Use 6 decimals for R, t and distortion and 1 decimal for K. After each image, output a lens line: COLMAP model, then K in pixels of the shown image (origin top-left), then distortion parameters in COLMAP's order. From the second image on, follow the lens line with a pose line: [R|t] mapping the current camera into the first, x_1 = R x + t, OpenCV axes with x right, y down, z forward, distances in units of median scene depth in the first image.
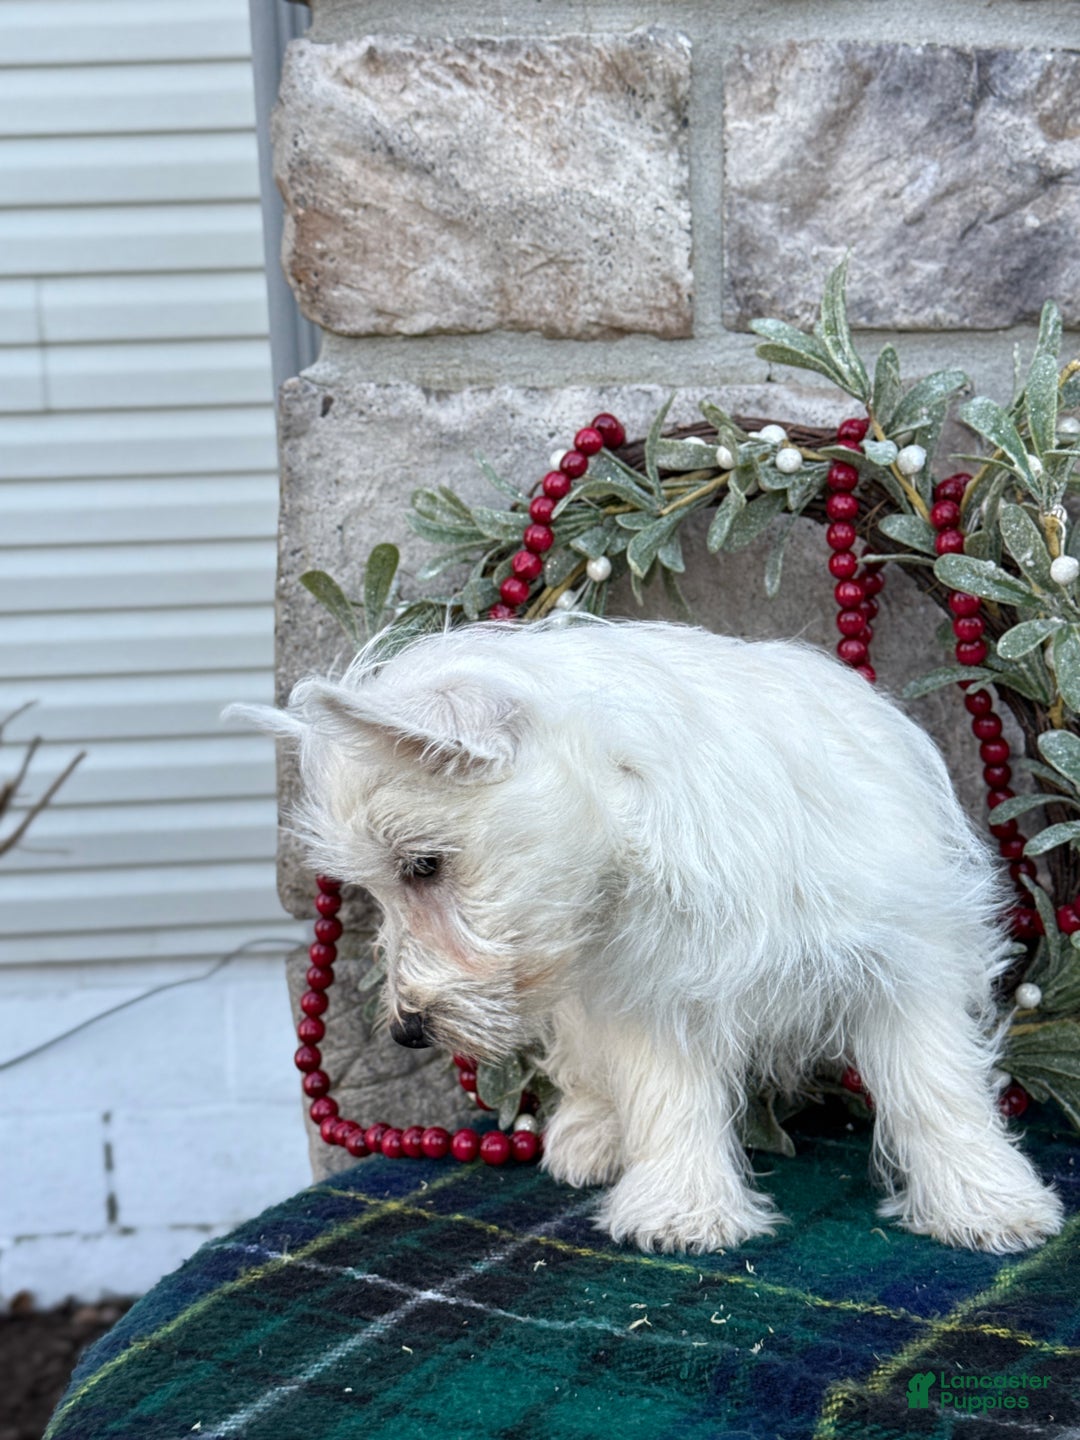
lens RADIAL K [[2086.2, 0, 541.2], [0, 2086.2, 750.0], [0, 0, 1]] dist [0.079850, 0.000000]
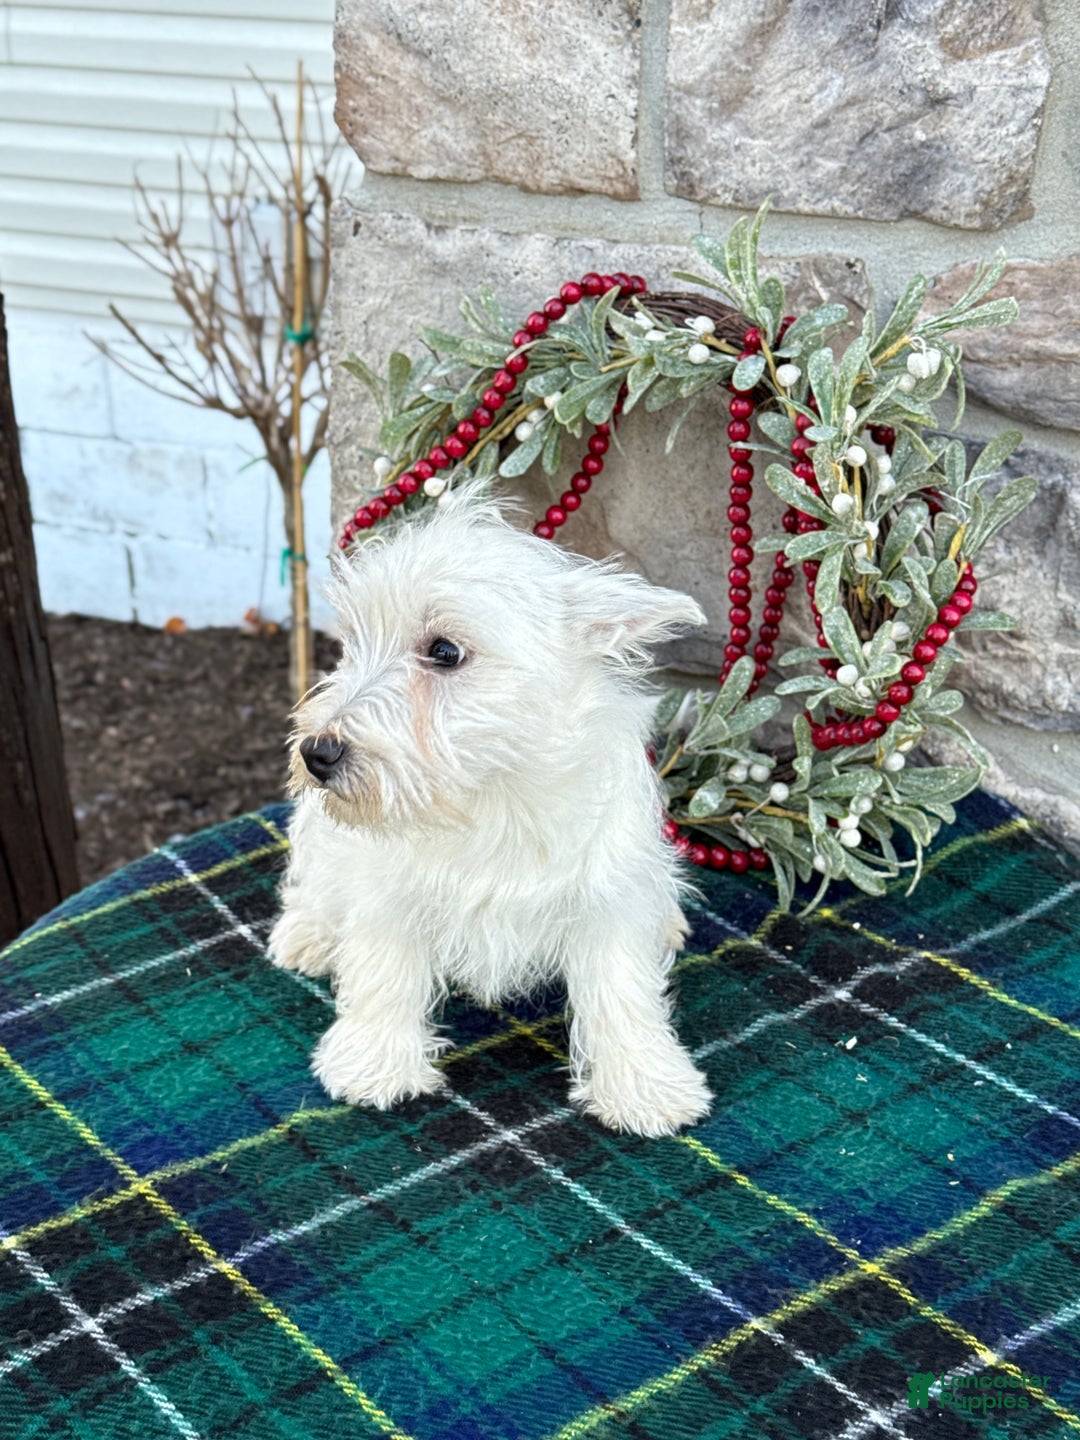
lens RADIAL K [[2086.2, 0, 575.5], [0, 2086.2, 727.0], [0, 0, 1]] dist [0.079850, 0.000000]
pose [[0.932562, 0.194085, -0.304400, 0.477833], [-0.080439, 0.933703, 0.348895, -0.339778], [0.351935, -0.300880, 0.886348, -0.193937]]
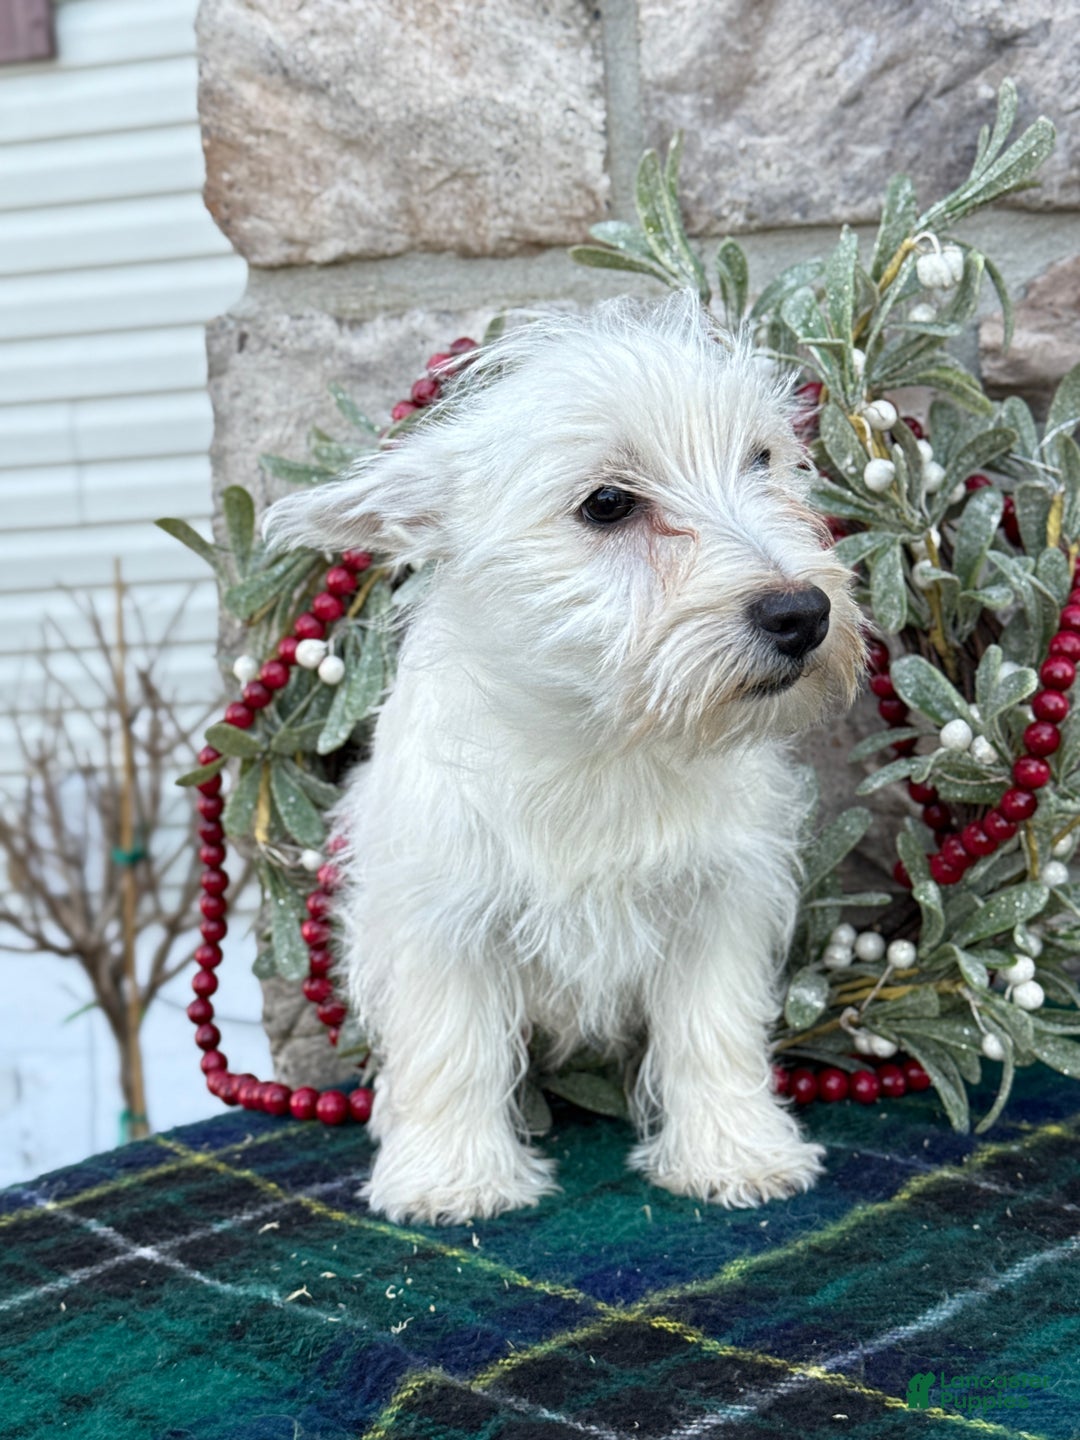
lens RADIAL K [[2086.2, 0, 556.7], [0, 2086.2, 758.3], [0, 0, 1]] dist [0.079850, 0.000000]
pose [[0.966156, -0.001669, -0.257952, 0.290954], [0.007581, 0.999731, 0.021924, 0.009291], [0.257846, -0.023138, 0.965909, 0.089326]]
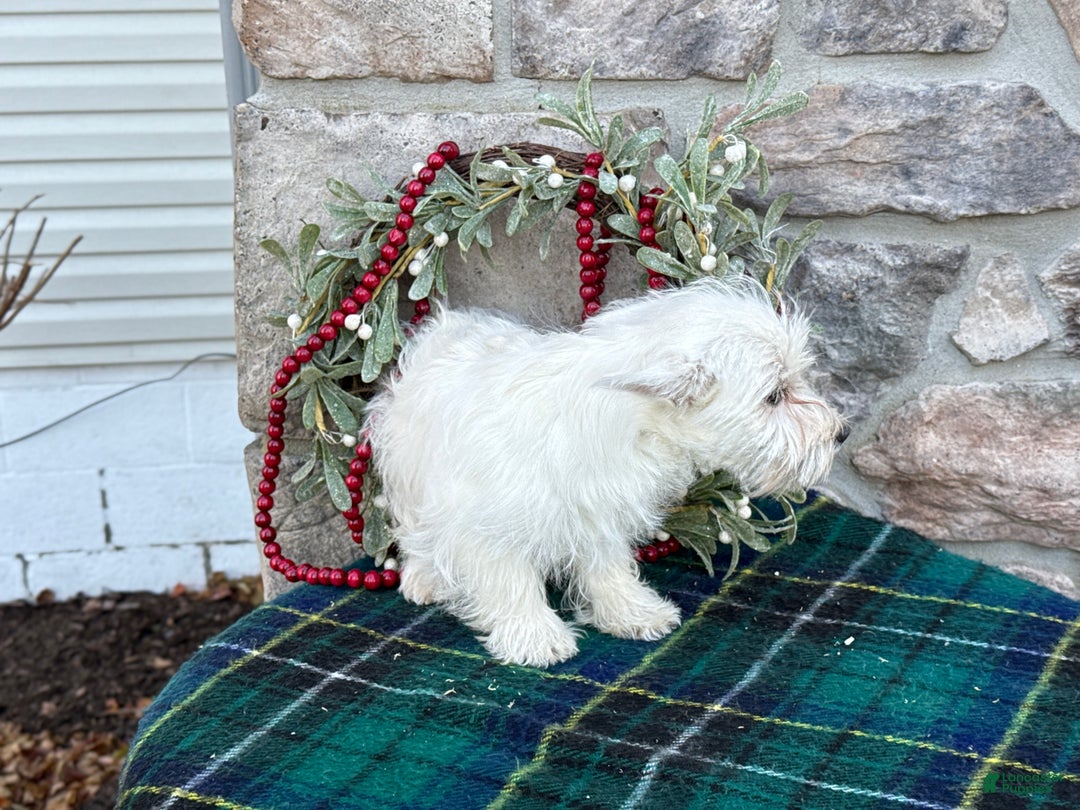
lens RADIAL K [[1564.7, 0, 567.2], [0, 1564.7, 415.0], [0, 0, 1]] dist [0.079850, 0.000000]
pose [[0.995187, -0.001242, 0.097990, 0.010091], [-0.014996, 0.986212, 0.164804, -0.146047], [-0.096843, -0.165480, 0.981447, -0.247341]]
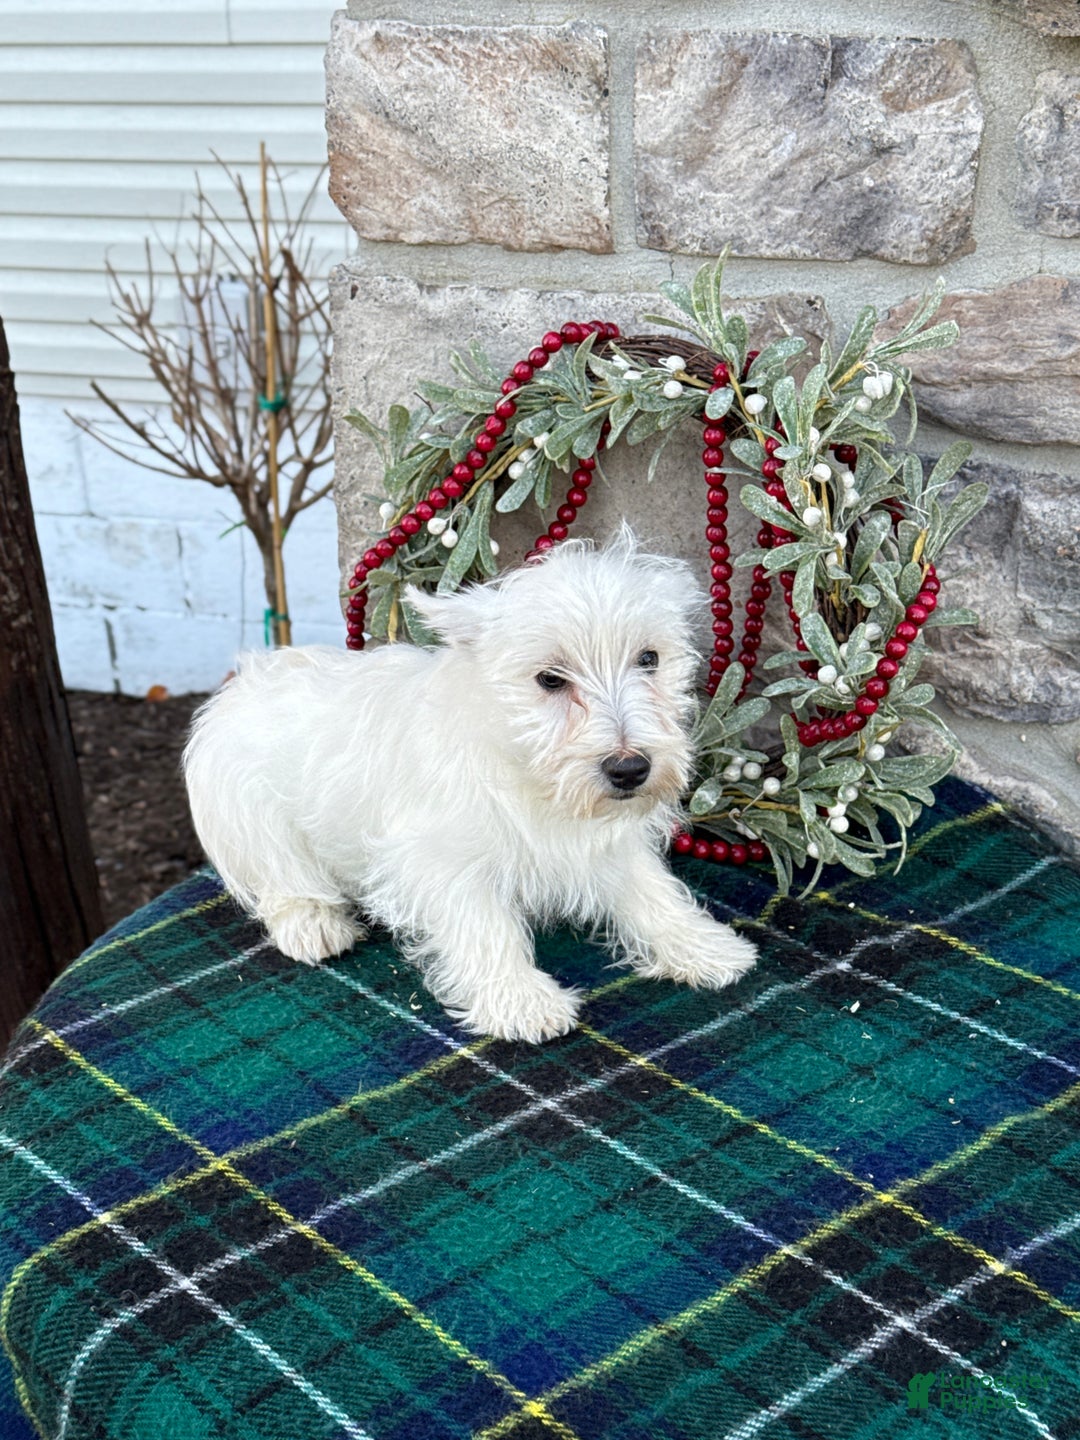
lens RADIAL K [[2086.2, 0, 565.5], [0, 2086.2, 732.0], [0, 0, 1]] dist [0.079850, 0.000000]
pose [[0.945512, 0.136941, -0.295387, 0.486768], [-0.036410, 0.946028, 0.322032, -0.342806], [0.323544, -0.293730, 0.899467, -0.303986]]
